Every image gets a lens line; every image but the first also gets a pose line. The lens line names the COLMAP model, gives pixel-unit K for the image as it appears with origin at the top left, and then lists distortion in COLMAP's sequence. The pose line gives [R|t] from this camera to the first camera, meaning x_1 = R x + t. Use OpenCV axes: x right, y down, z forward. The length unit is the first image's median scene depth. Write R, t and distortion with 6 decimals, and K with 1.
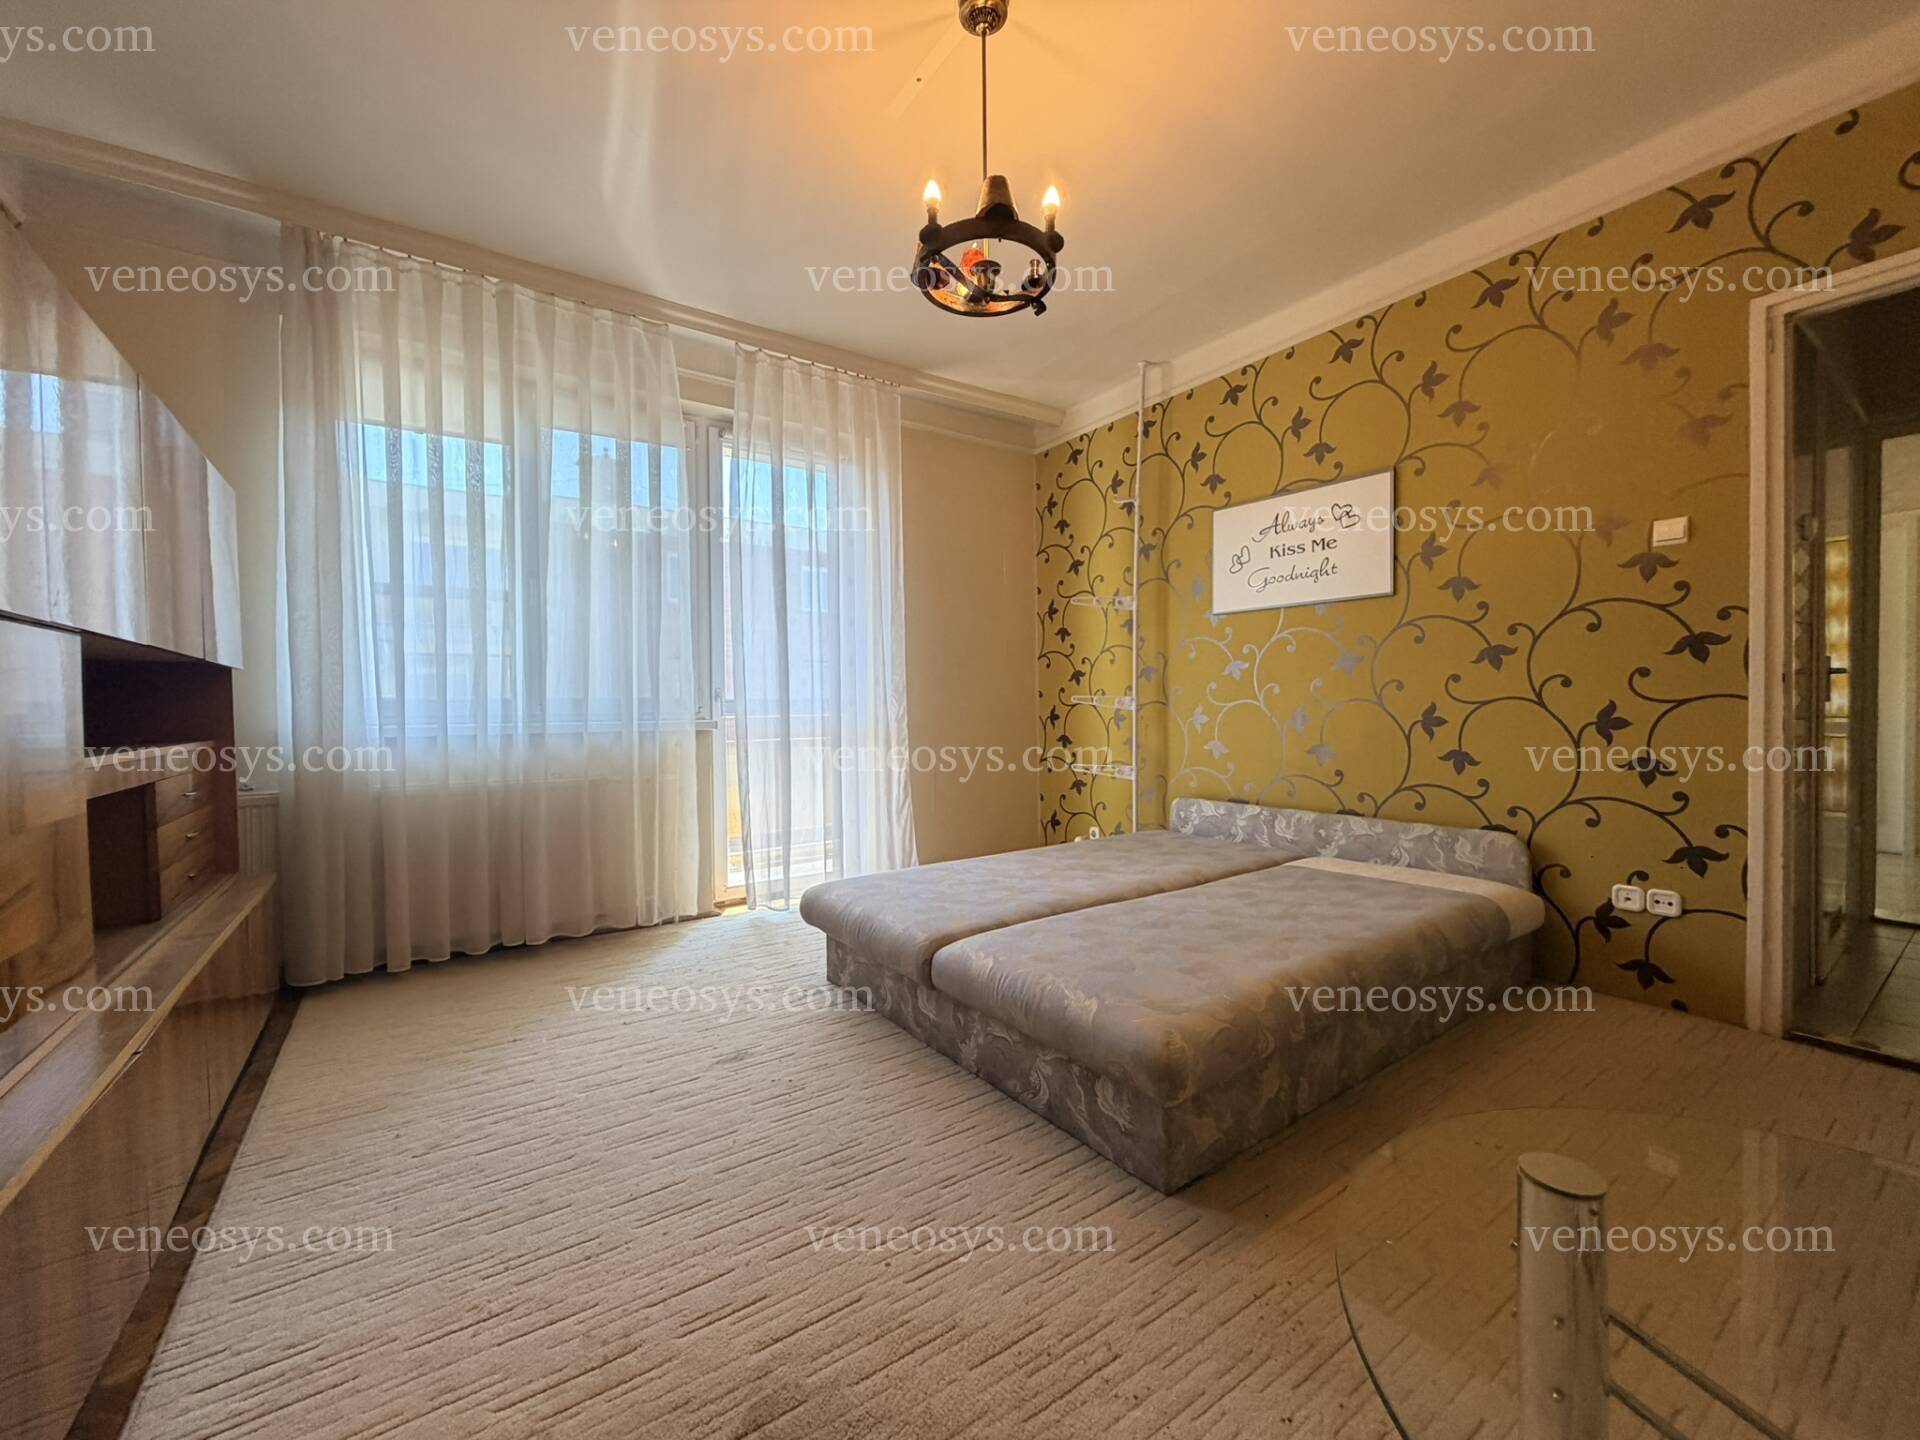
lens RADIAL K [[765.5, 0, 949.9], [0, 765.5, 715.9], [0, 0, 1]] dist [0.000741, -0.000217]
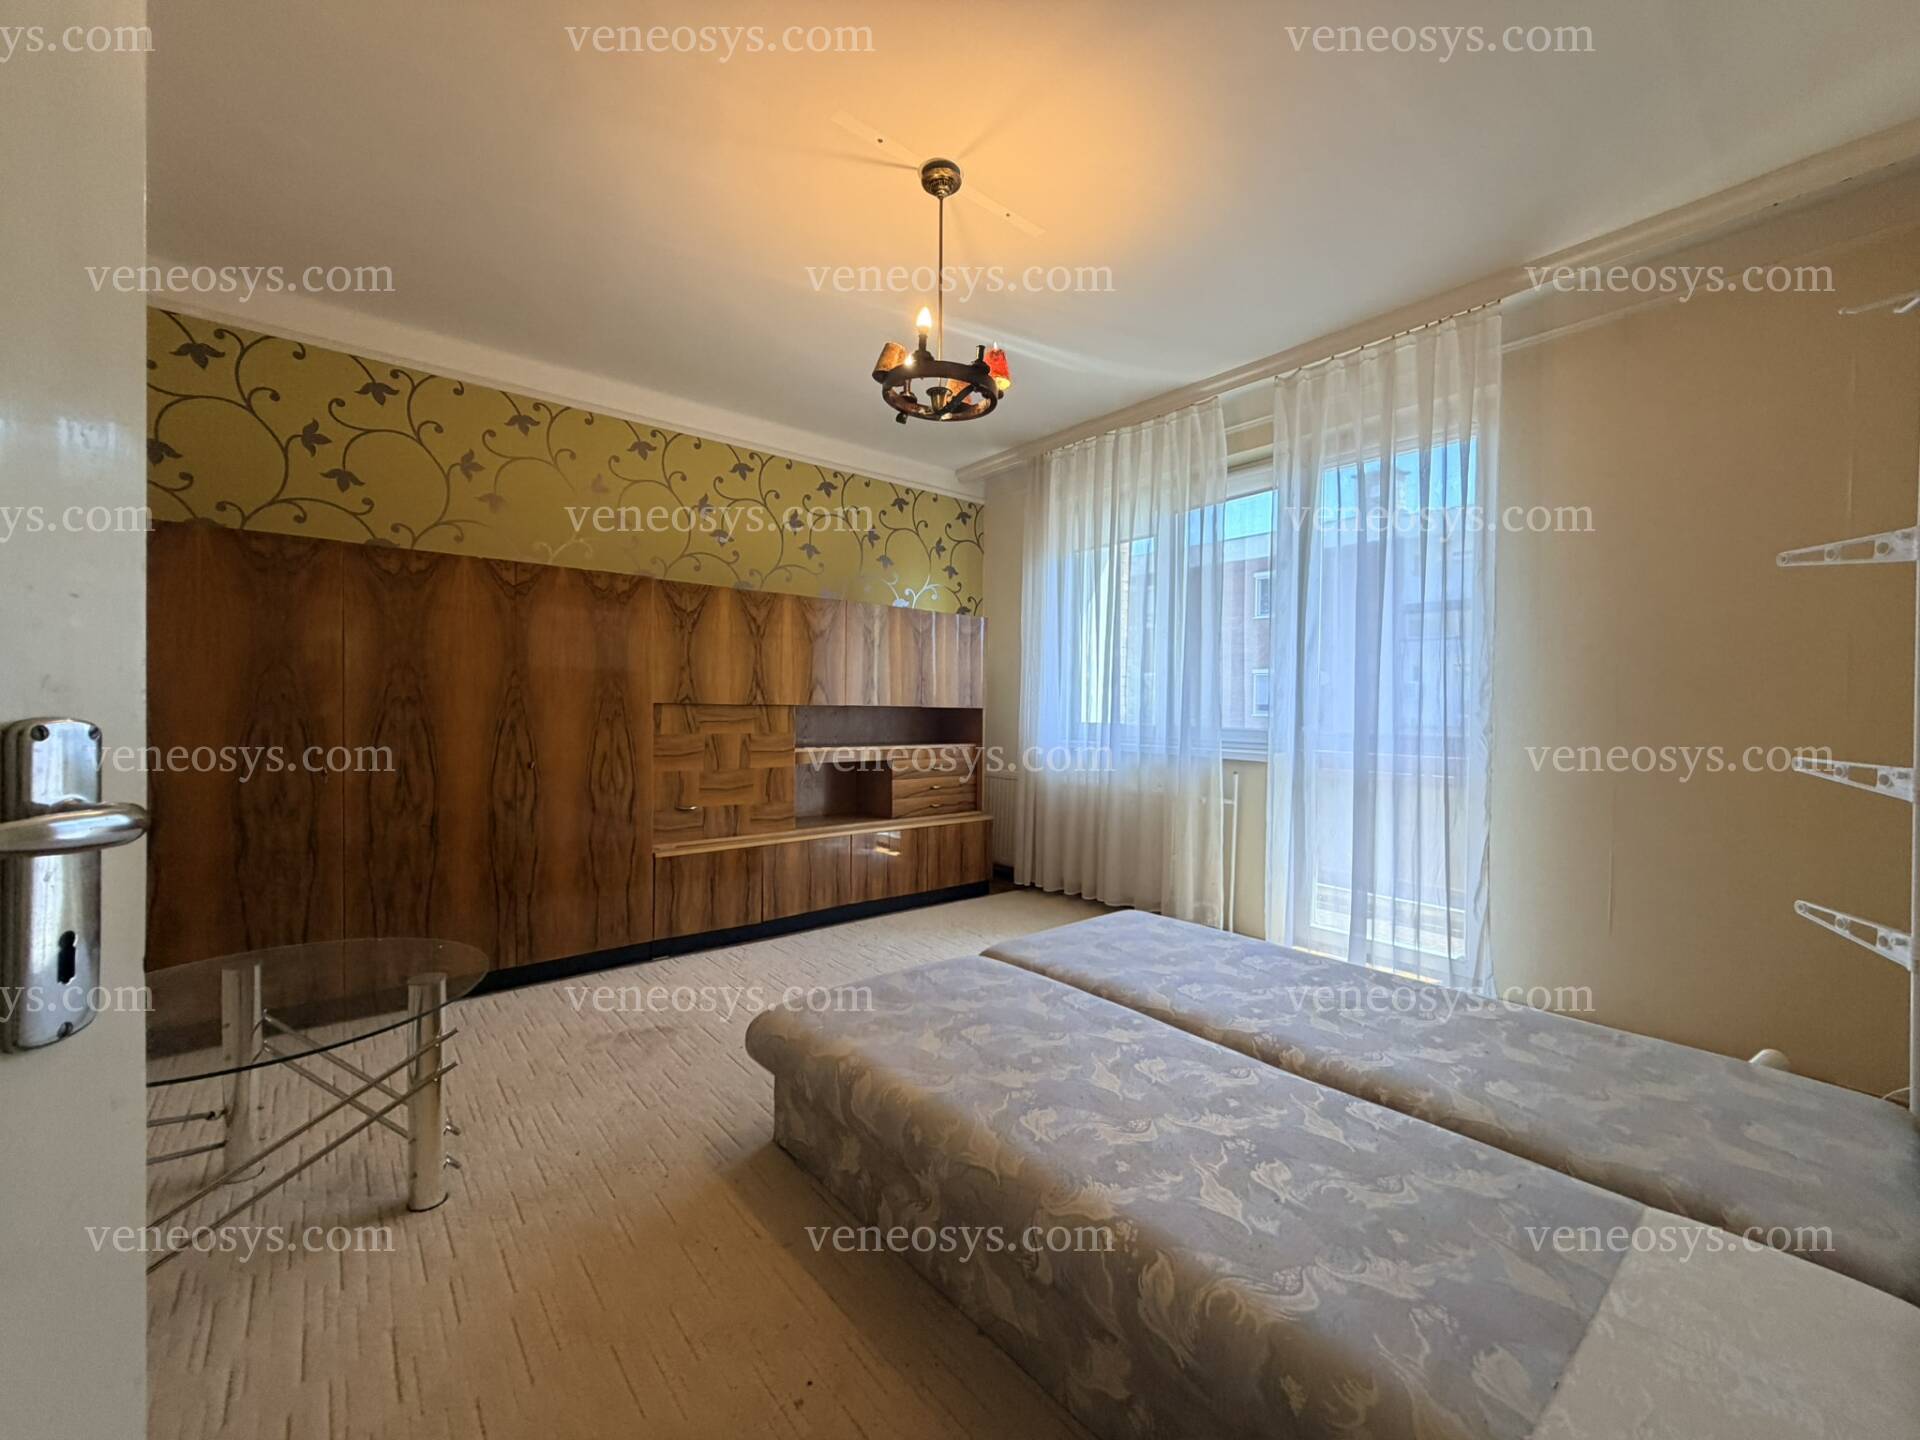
lens RADIAL K [[774.3, 0, 957.9], [0, 774.3, 712.2], [0, 0, 1]] dist [0.000386, -0.000081]
pose [[0.090552, 0.019906, -0.995693, 0.839206], [-0.026186, 0.999502, 0.017601, -0.067730], [0.995547, 0.024480, 0.091028, 0.609194]]
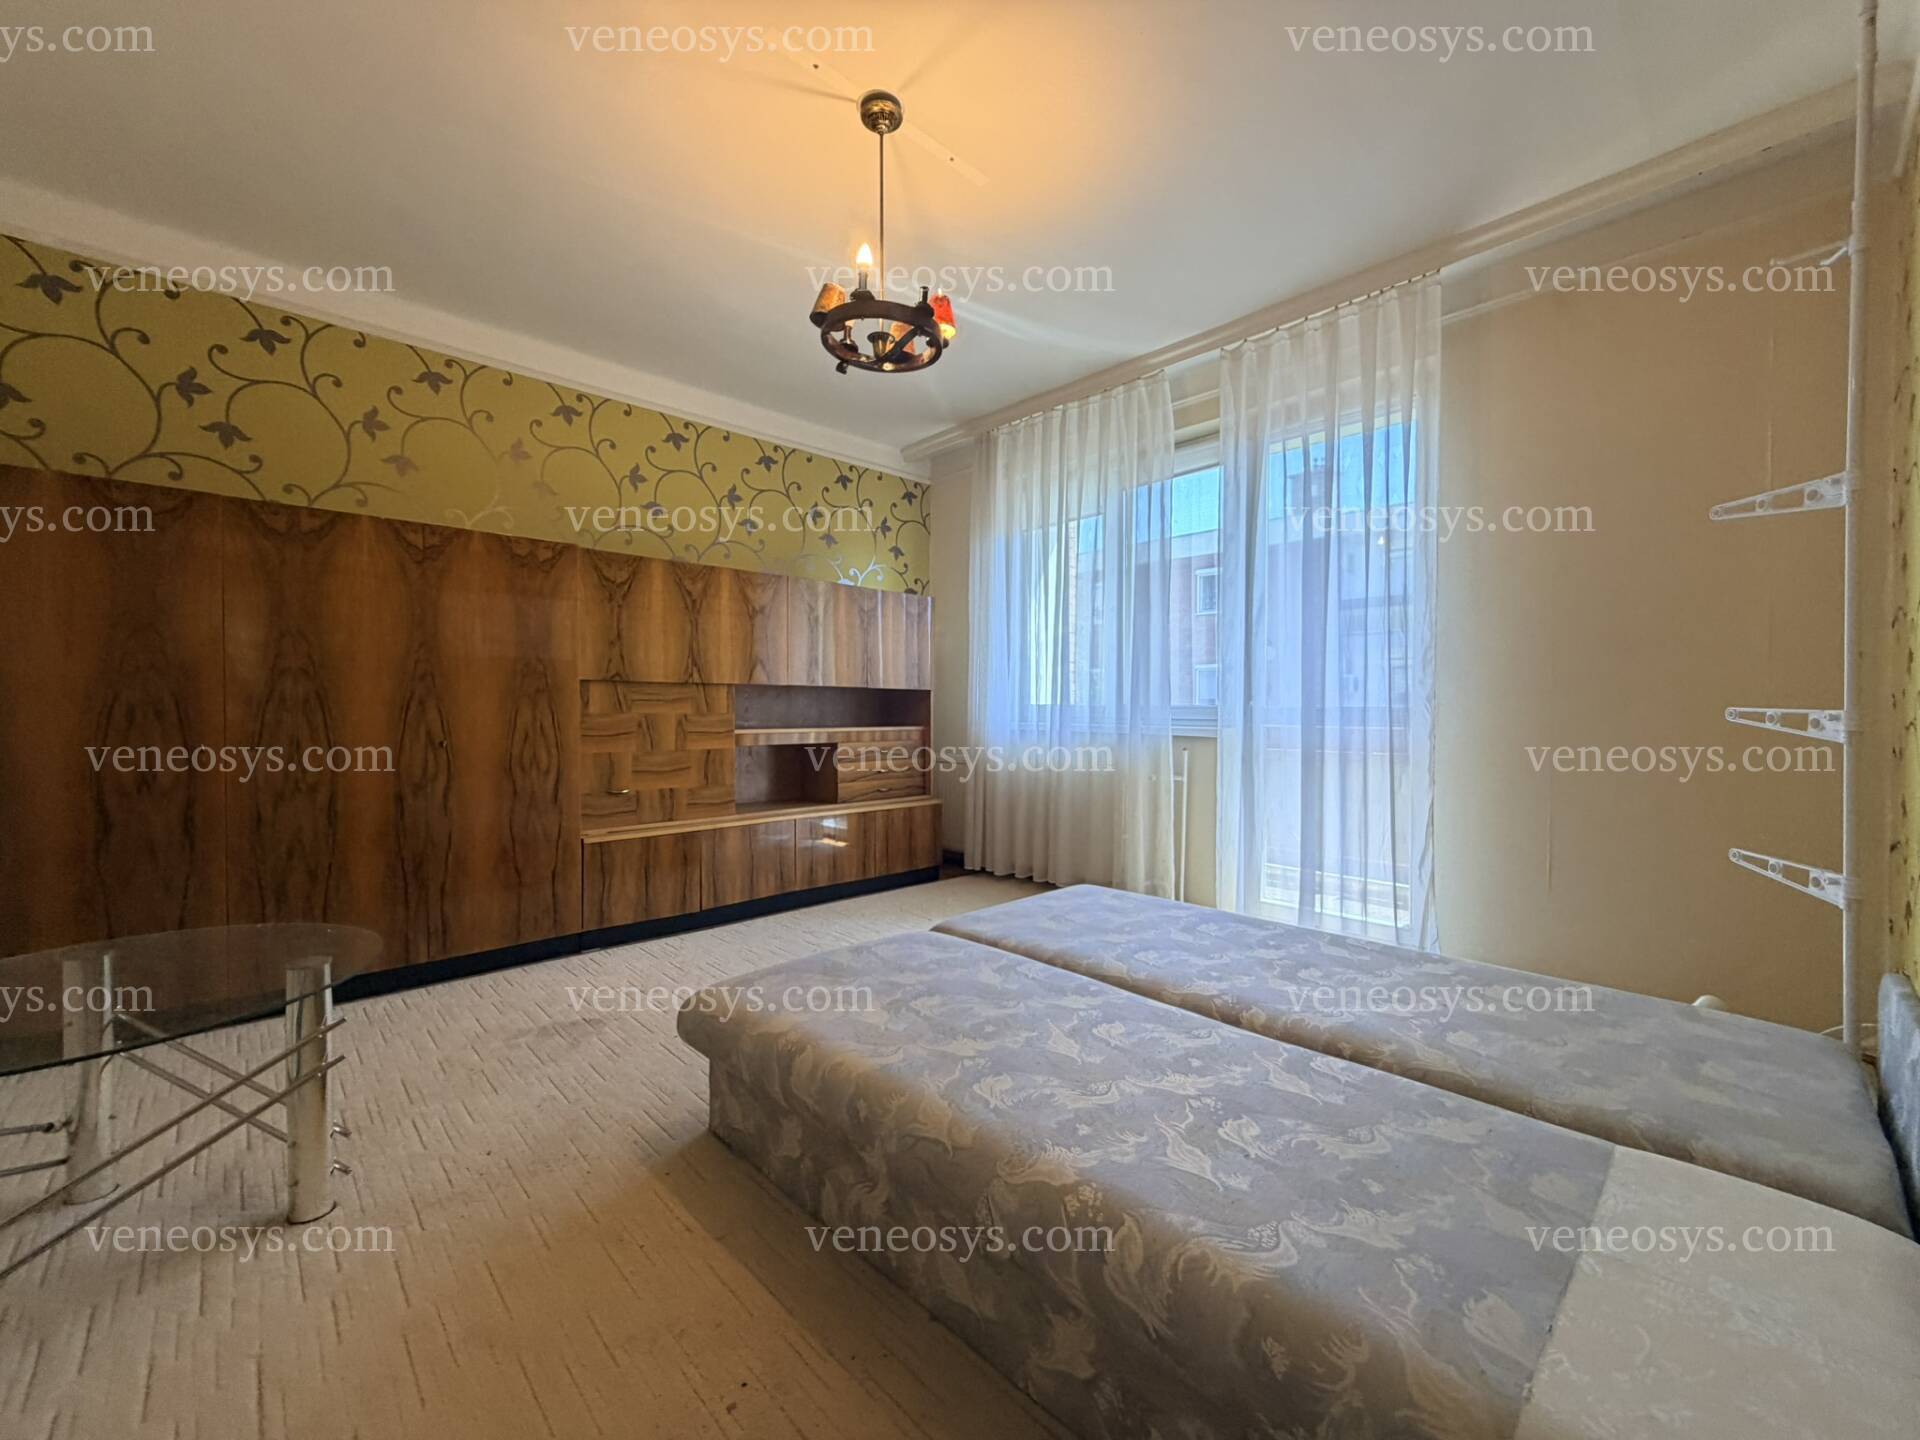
lens RADIAL K [[772.9, 0, 958.6], [0, 772.9, 712.6], [0, 0, 1]] dist [-0.000209, 0.000194]
pose [[0.157515, 0.018253, -0.987348, 0.803073], [-0.018230, 0.999713, 0.015574, -0.029146], [0.987348, 0.015546, 0.157803, 0.615576]]
